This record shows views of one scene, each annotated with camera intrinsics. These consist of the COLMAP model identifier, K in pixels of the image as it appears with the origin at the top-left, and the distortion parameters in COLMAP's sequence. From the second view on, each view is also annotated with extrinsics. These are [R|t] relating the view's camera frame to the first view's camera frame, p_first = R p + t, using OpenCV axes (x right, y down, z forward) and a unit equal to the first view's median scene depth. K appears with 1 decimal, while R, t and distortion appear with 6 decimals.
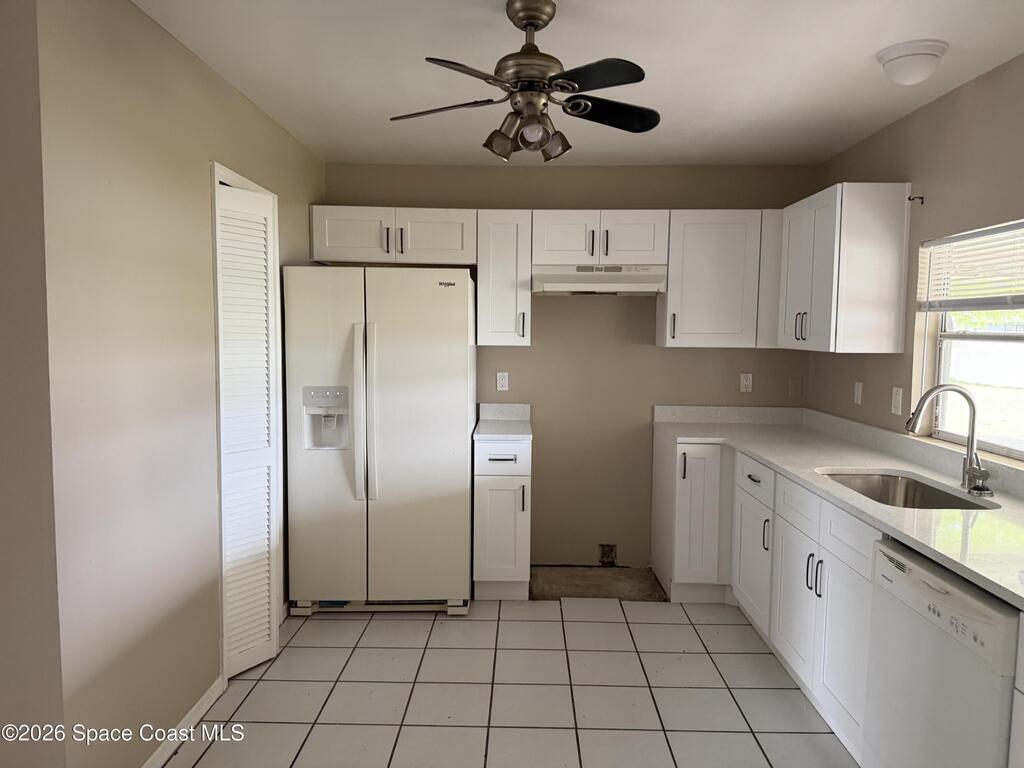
lens RADIAL K [[718.4, 0, 514.1], [0, 718.4, 389.9], [0, 0, 1]] dist [0.112805, -0.159949]
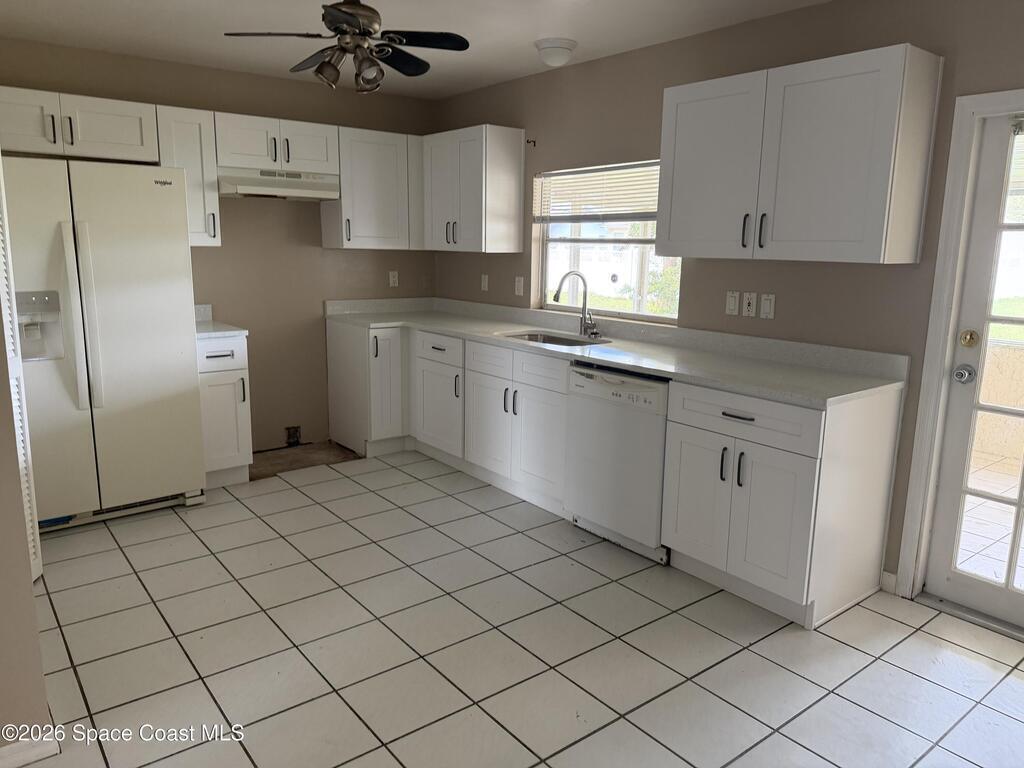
lens RADIAL K [[718.4, 0, 514.1], [0, 718.4, 389.9], [0, 0, 1]] dist [0.112805, -0.159949]
pose [[0.775628, -0.124803, 0.618729, -0.349612], [0.044988, 0.988695, 0.143032, 0.012434], [-0.629585, -0.083104, 0.772474, -0.103759]]
